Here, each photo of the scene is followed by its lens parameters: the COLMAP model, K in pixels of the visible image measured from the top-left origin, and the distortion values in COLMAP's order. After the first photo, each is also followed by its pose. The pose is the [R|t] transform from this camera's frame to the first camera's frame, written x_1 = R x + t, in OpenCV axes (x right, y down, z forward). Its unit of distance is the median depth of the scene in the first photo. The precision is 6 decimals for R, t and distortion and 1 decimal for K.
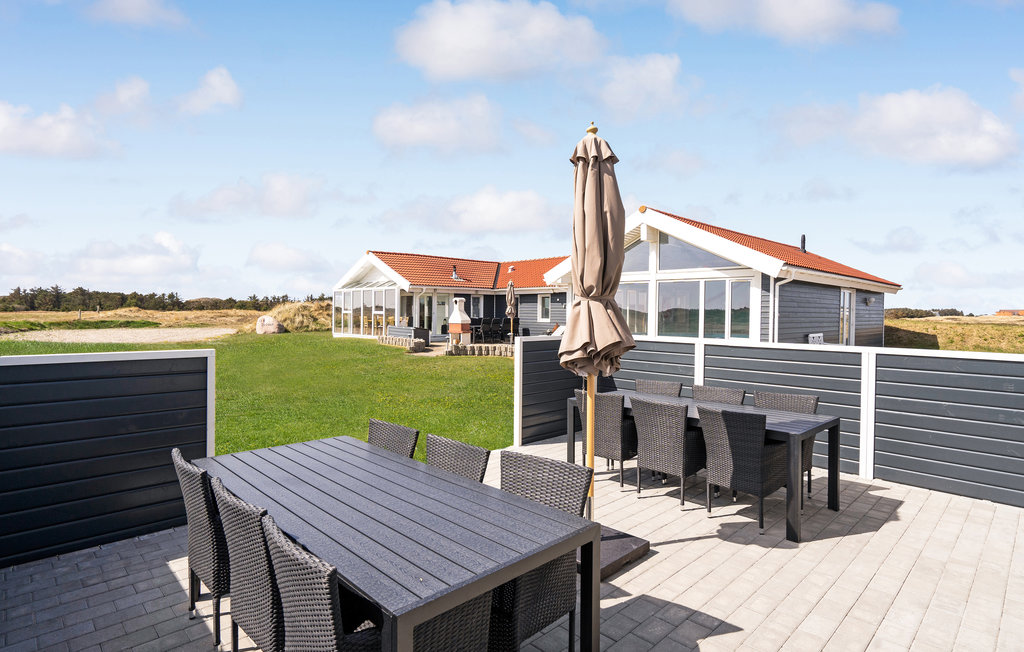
lens RADIAL K [[534.7, 0, 509.6], [0, 534.7, 320.6], [0, 0, 1]] dist [-0.001194, 0.000600]
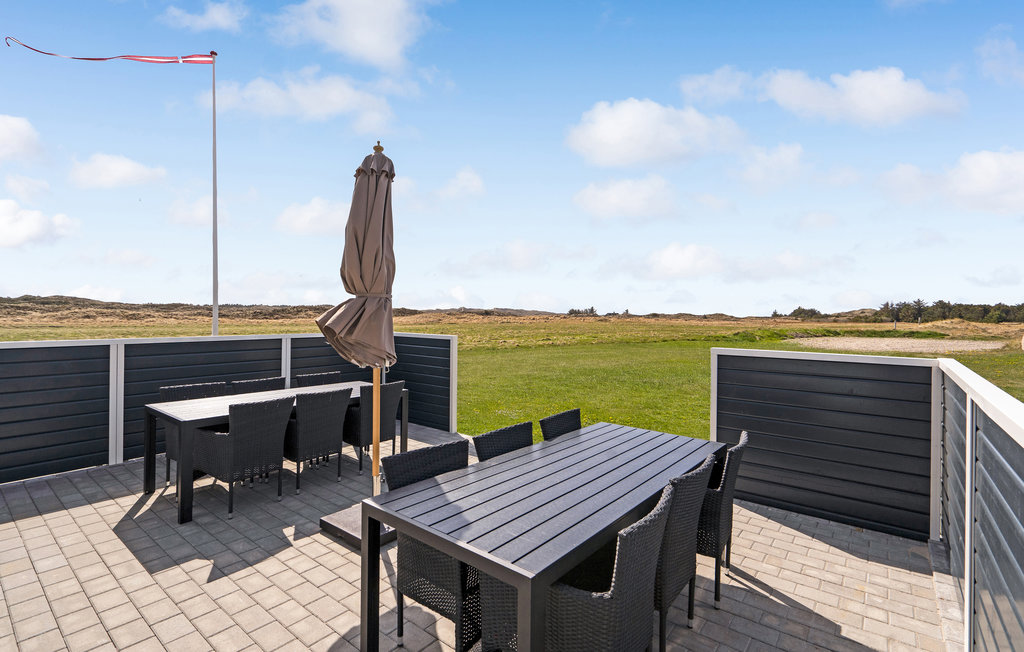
lens RADIAL K [[473.7, 0, 510.9], [0, 473.7, 318.4], [0, 0, 1]] dist [-0.008199, -0.000005]
pose [[0.133367, 0.000429, -0.991067, 0.164577], [-0.027001, 0.999630, -0.003201, -0.000378], [0.990699, 0.027186, 0.133329, 0.161262]]
